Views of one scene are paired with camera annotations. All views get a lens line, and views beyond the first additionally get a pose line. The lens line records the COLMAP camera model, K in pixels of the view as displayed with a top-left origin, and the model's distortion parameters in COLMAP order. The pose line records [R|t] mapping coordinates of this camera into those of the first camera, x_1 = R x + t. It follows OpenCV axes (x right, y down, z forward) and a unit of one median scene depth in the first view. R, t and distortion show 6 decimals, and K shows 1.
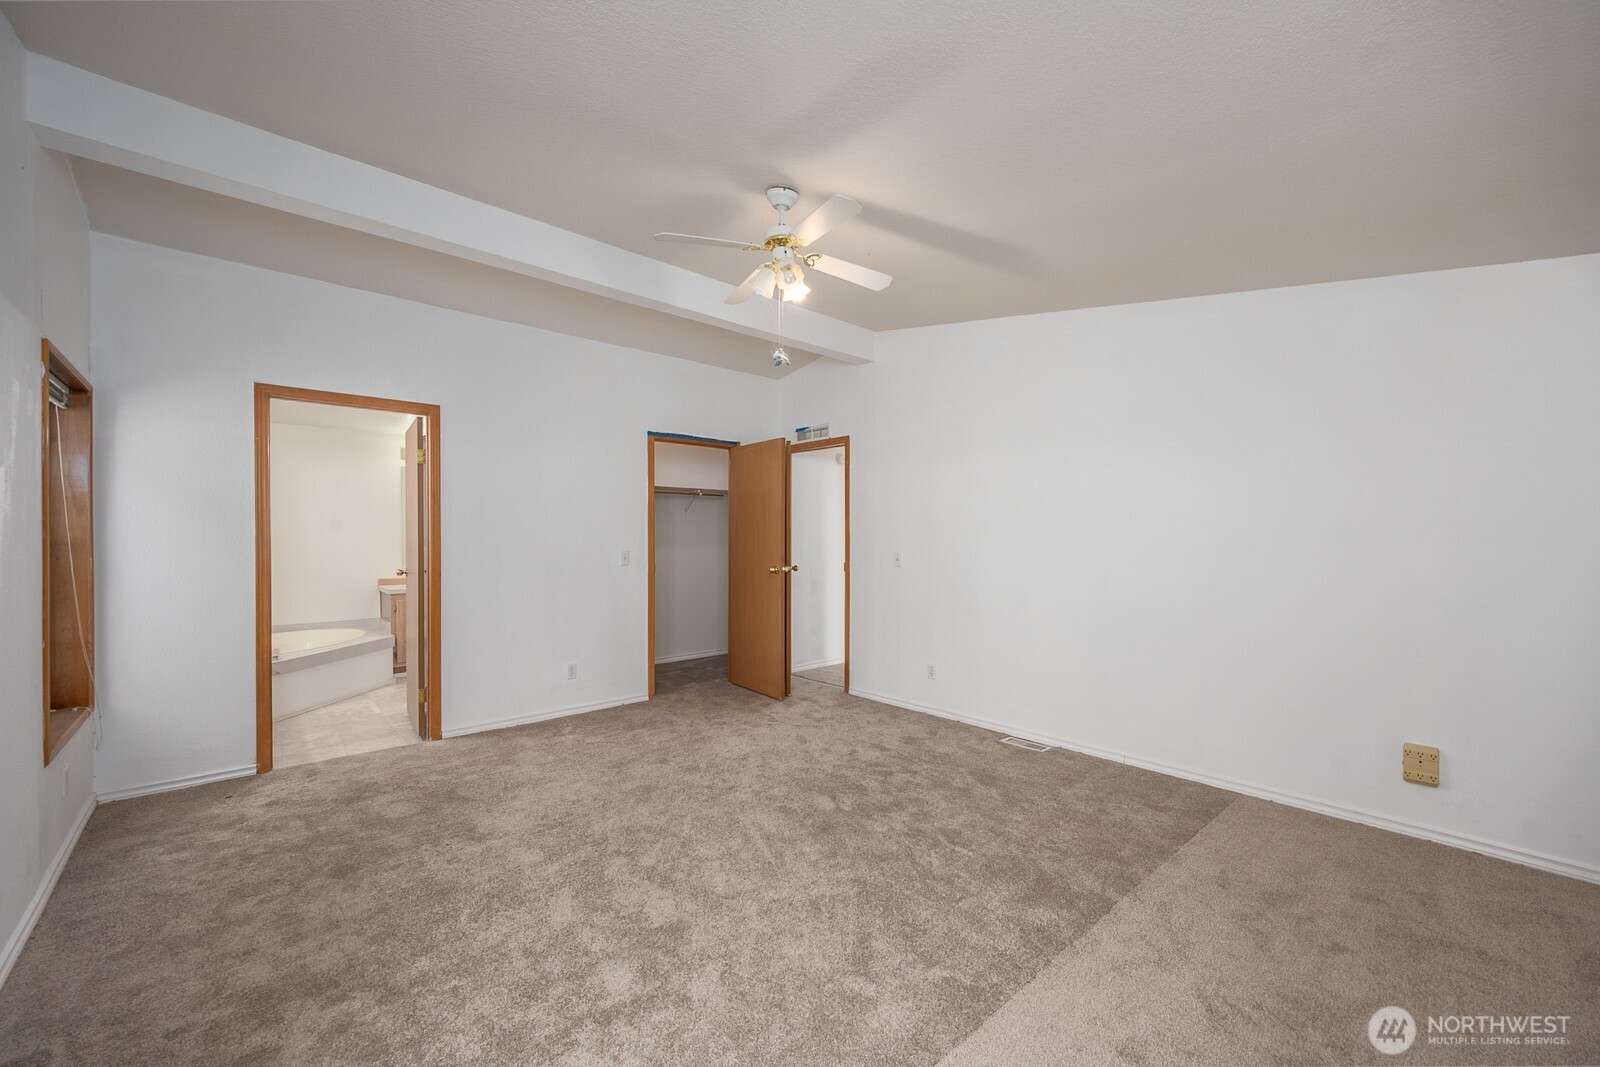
lens RADIAL K [[634.0, 0, 801.1], [0, 634.0, 537.9], [0, 0, 1]] dist [-0.000587, 0.000289]
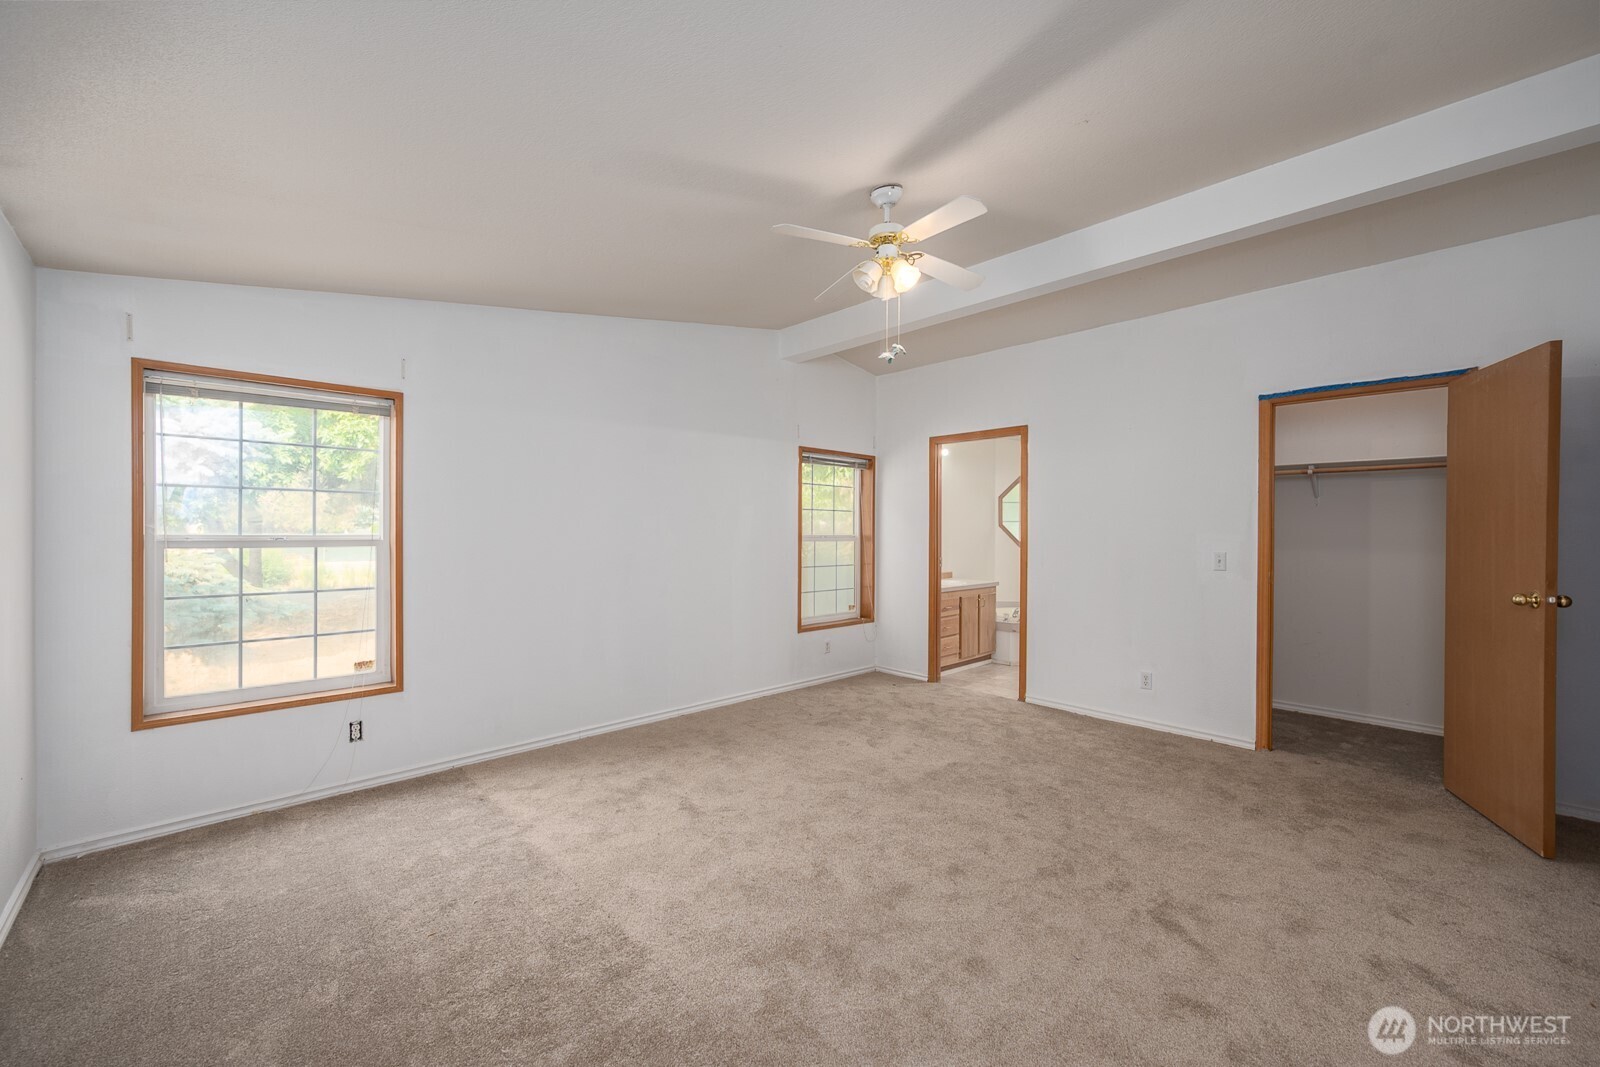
lens RADIAL K [[597.5, 0, 767.9], [0, 597.5, 532.7], [0, 0, 1]] dist [0.000897, 0.000195]
pose [[0.023638, -0.001618, -0.999719, 0.508047], [-0.007505, 0.999970, -0.001795, 0.001131], [0.999692, 0.007546, 0.023625, 0.440744]]
